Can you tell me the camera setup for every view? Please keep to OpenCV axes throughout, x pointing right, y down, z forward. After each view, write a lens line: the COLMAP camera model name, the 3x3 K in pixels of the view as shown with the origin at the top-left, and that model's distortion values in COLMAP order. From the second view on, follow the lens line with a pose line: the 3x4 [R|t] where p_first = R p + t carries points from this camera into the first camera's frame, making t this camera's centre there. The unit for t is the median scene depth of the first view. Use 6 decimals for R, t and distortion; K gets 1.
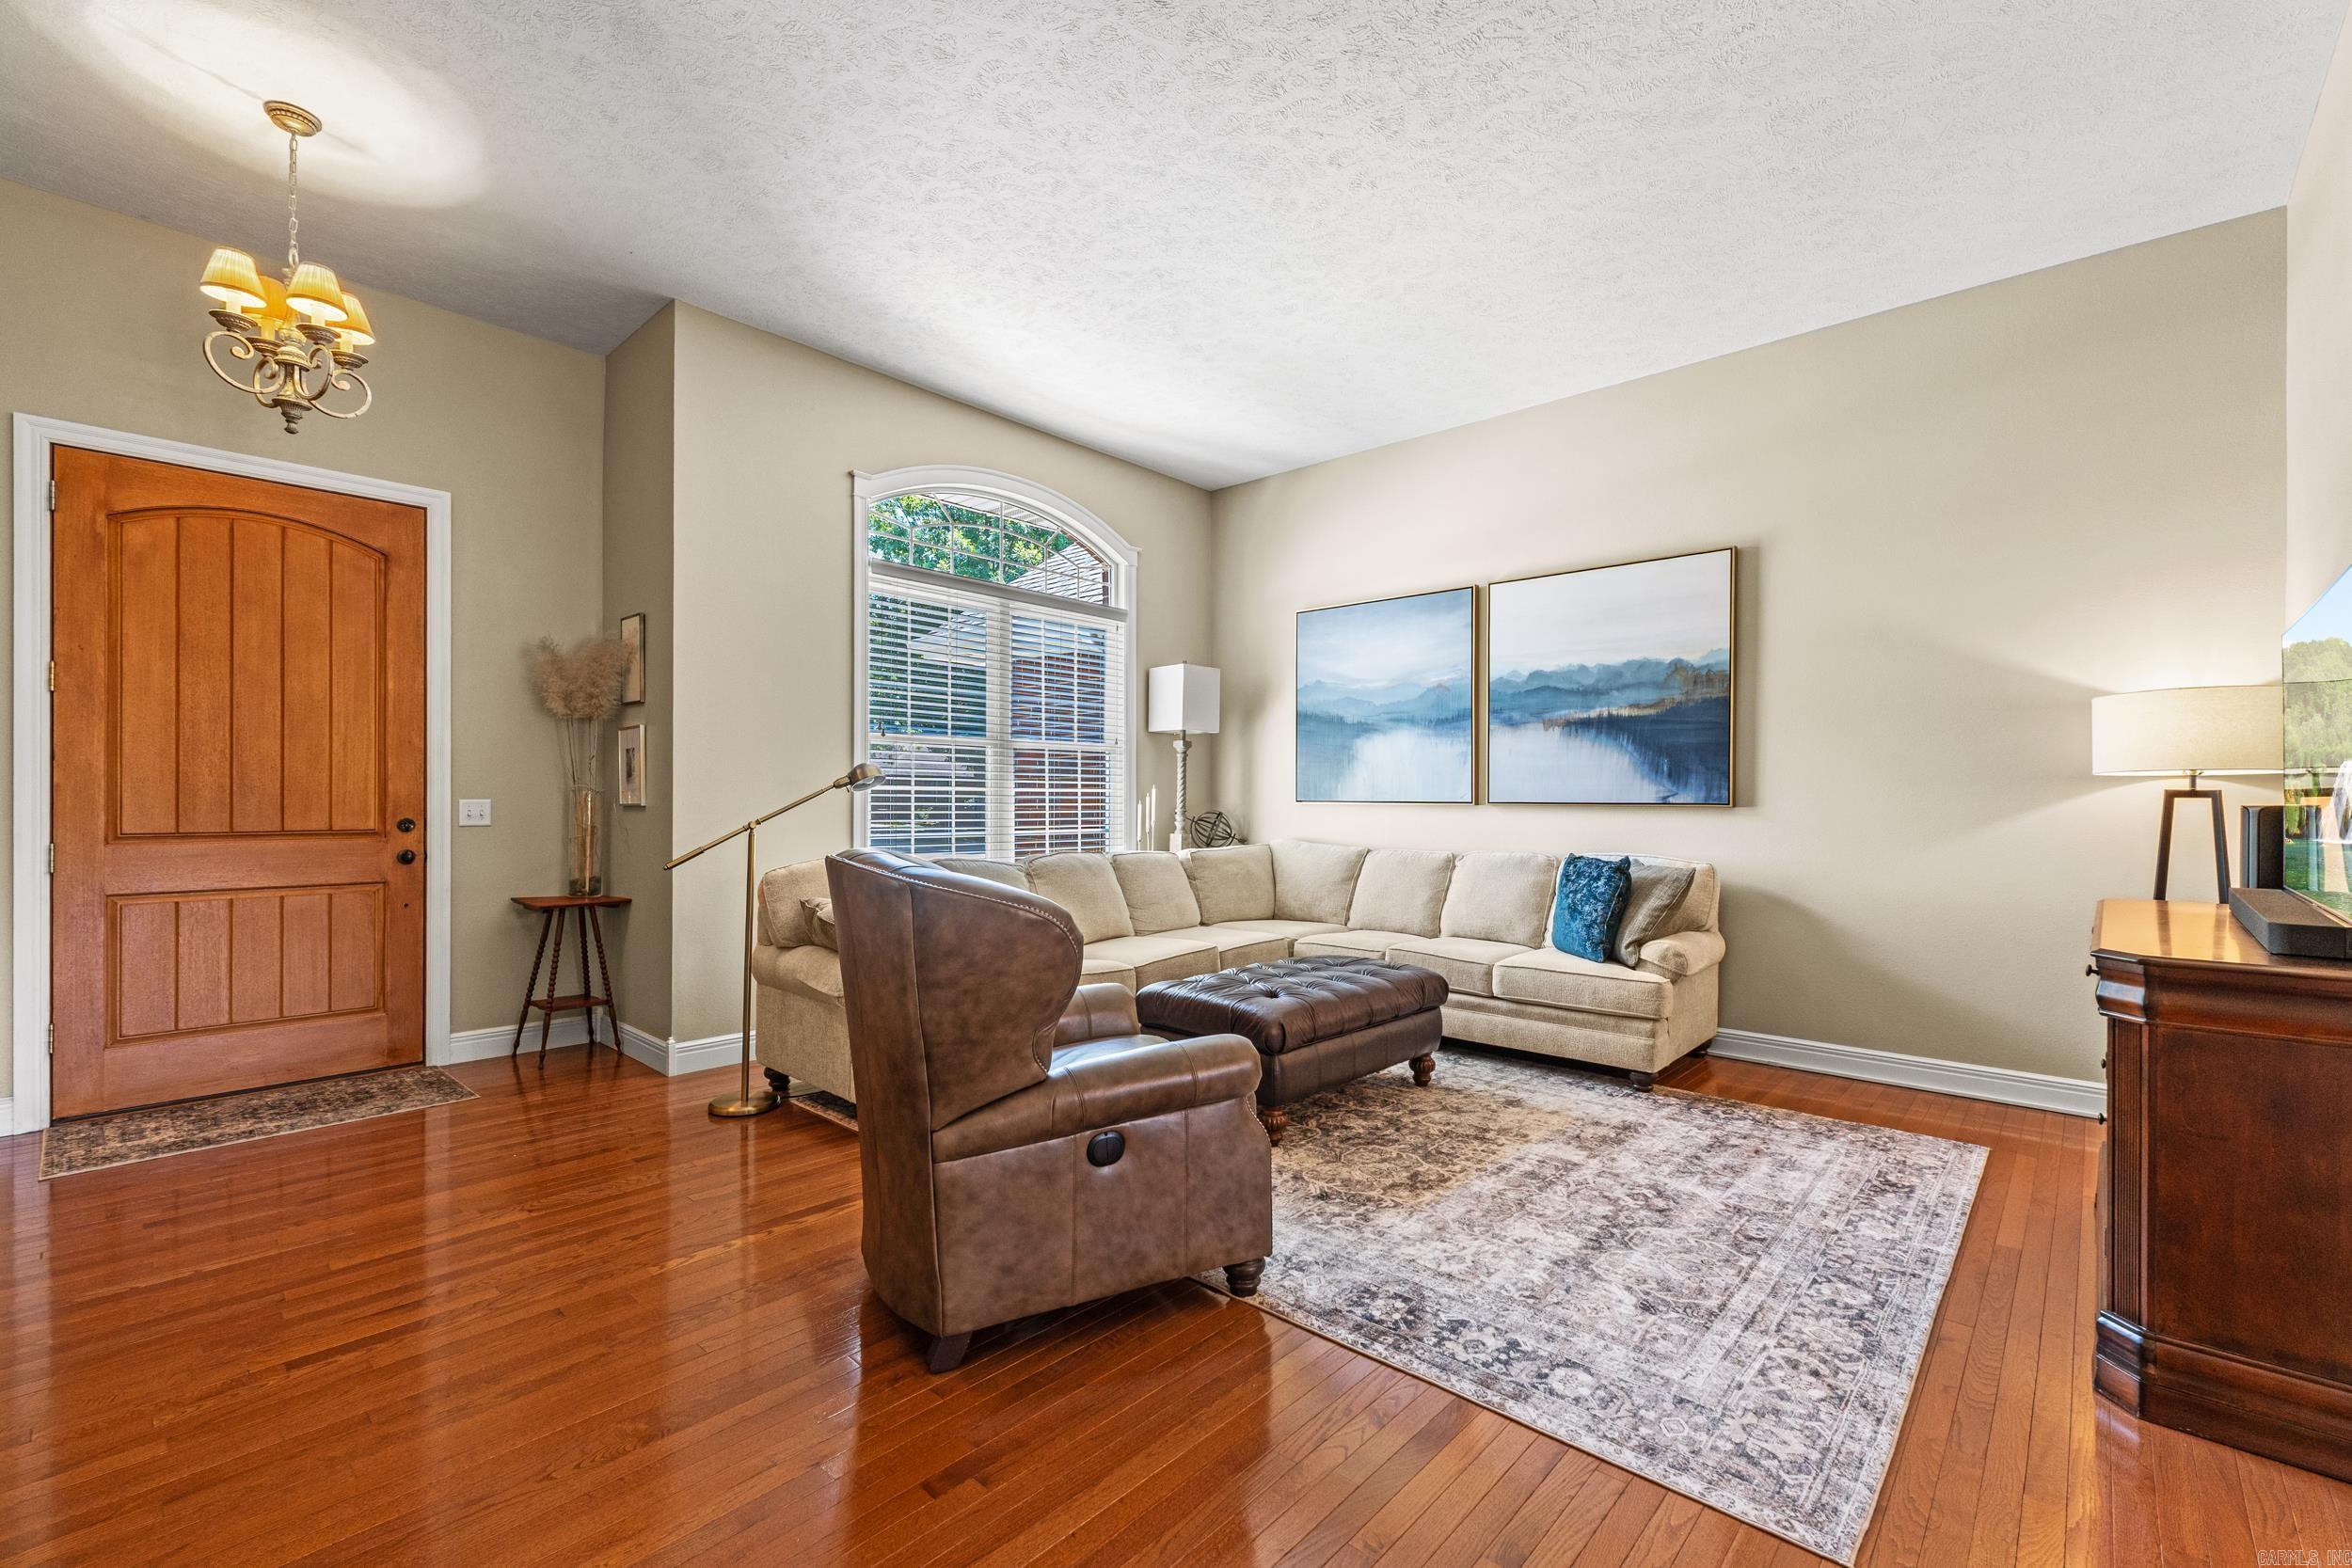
lens RADIAL K [[1003.3, 0, 1185.8], [0, 1003.3, 798.4], [0, 0, 1]] dist [0.009573, 0.000255]
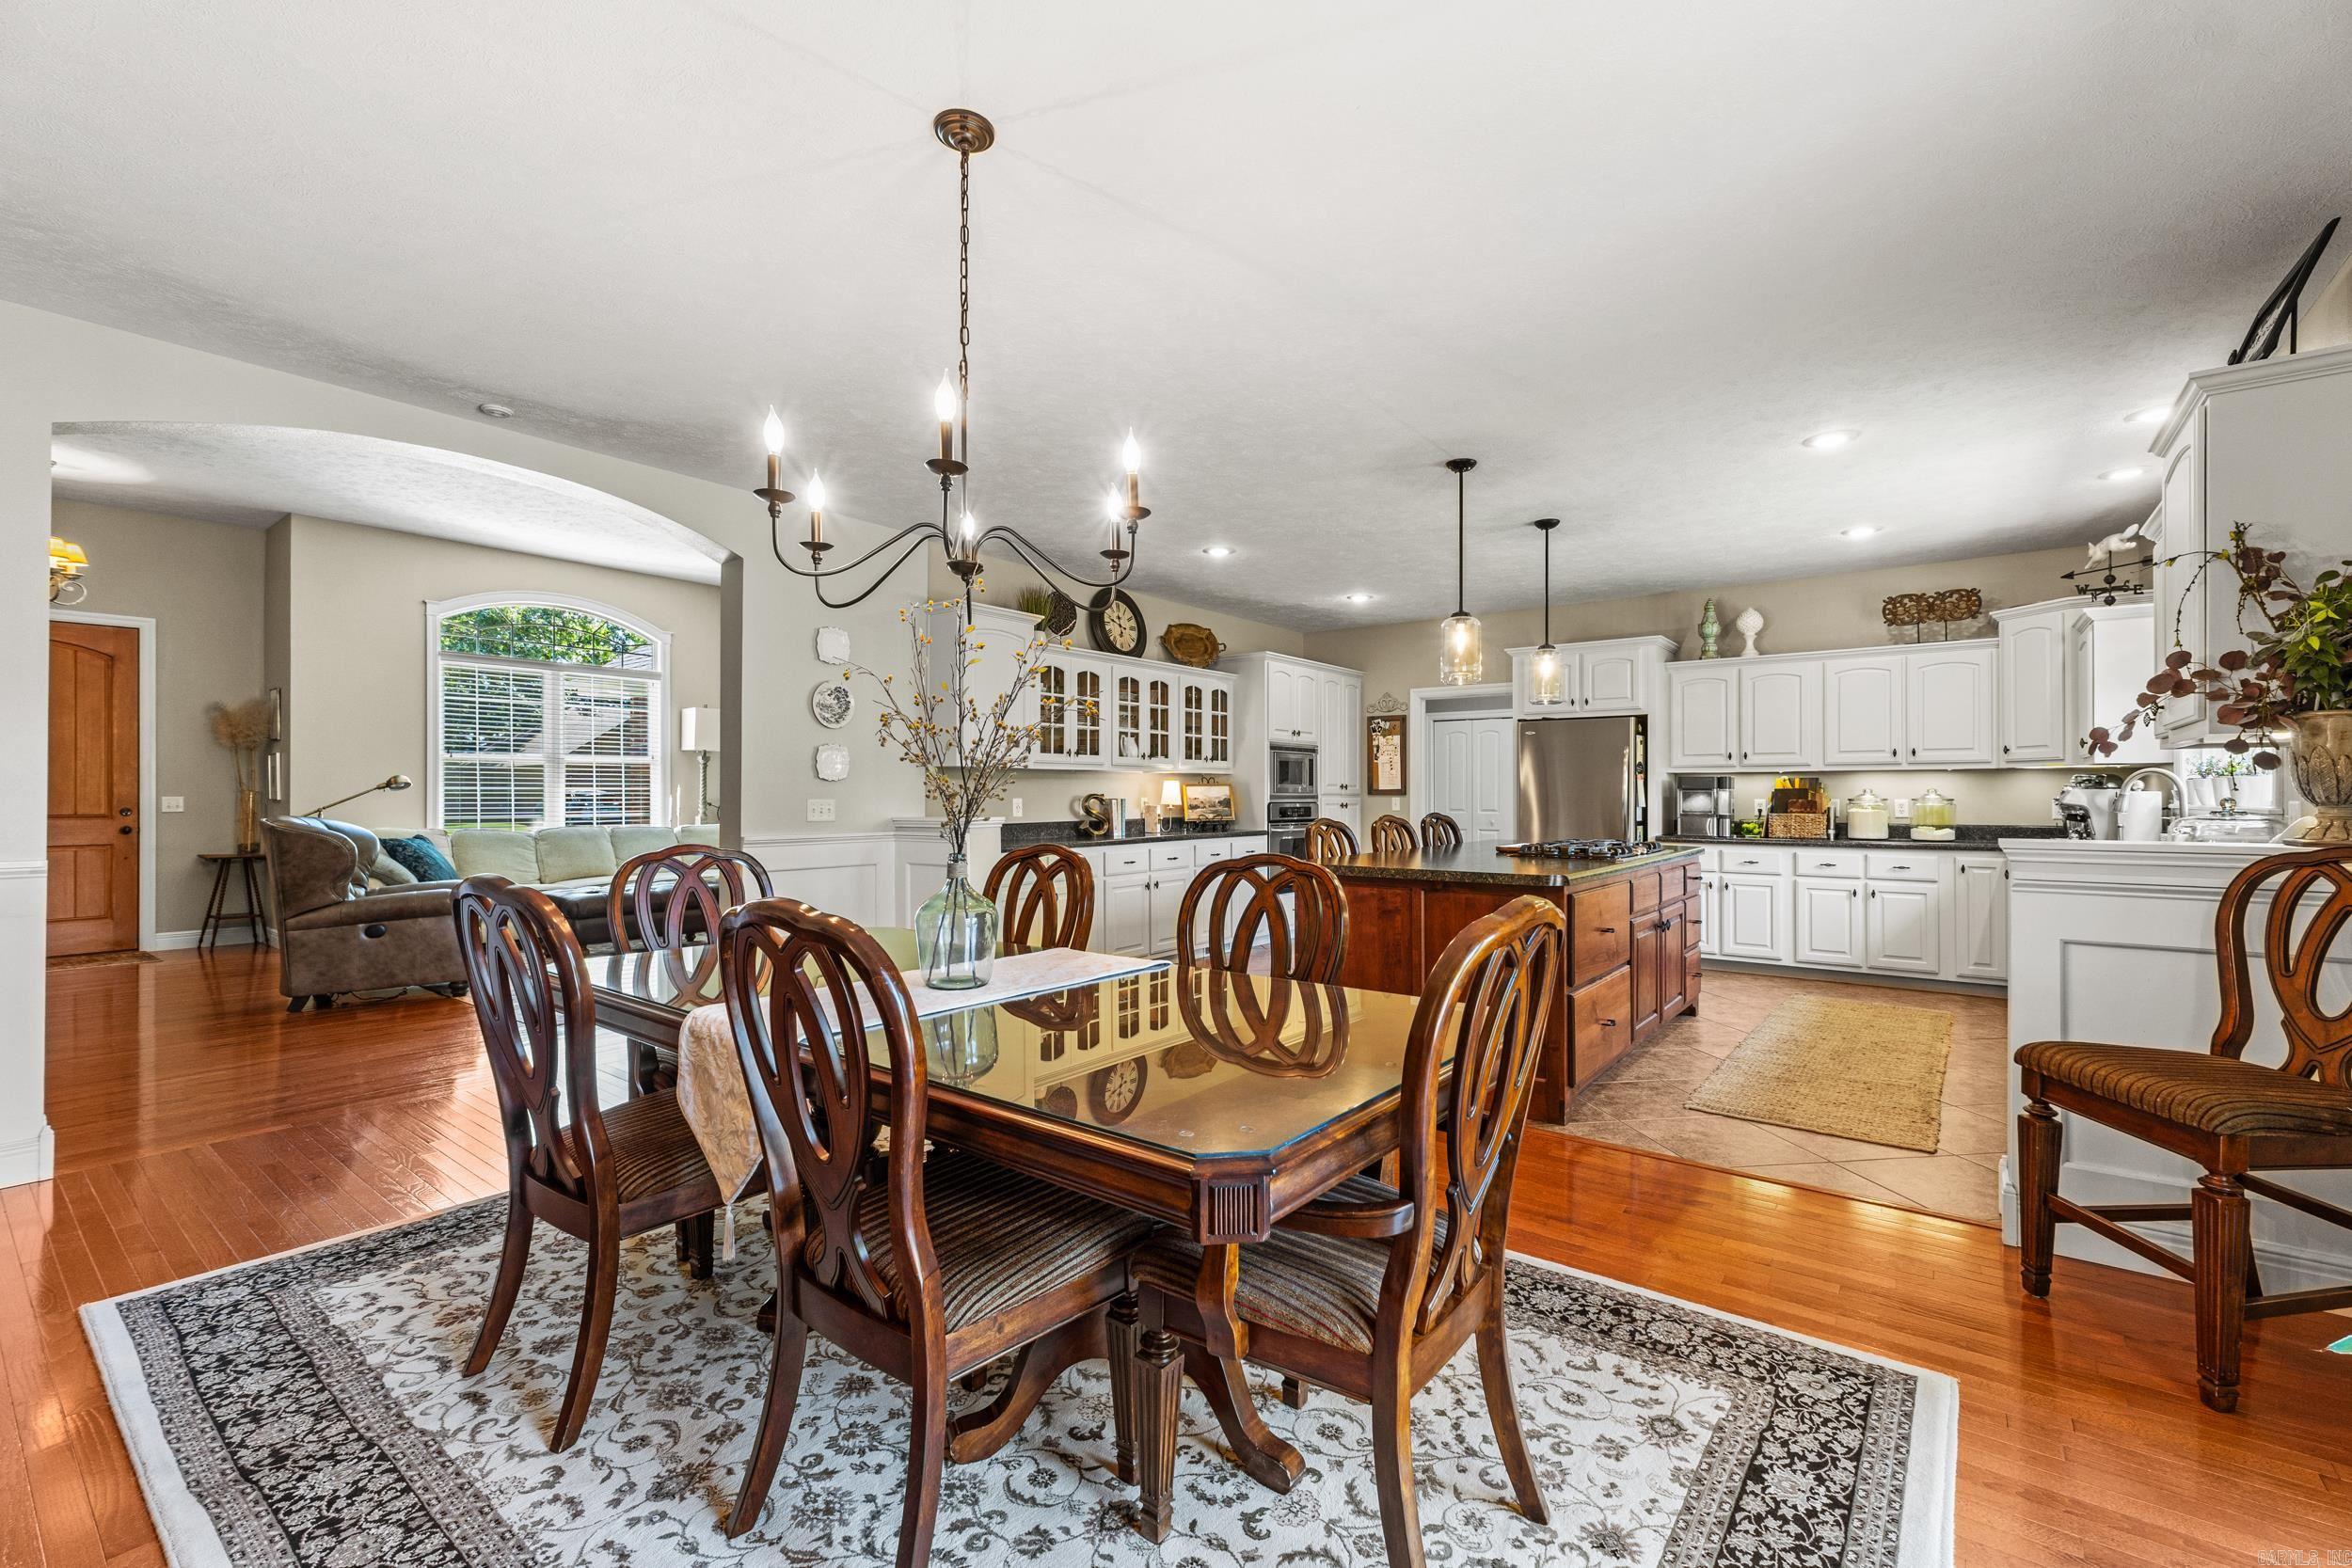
lens RADIAL K [[1003.3, 0, 1196.6], [0, 1003.3, 788.6], [0, 0, 1]] dist [0.009573, 0.000255]
pose [[0.996769, -0.005587, 0.080121, 0.910343], [0.006009, 0.999969, -0.005031, 0.006345], [-0.080091, 0.005496, 0.996772, -0.873389]]
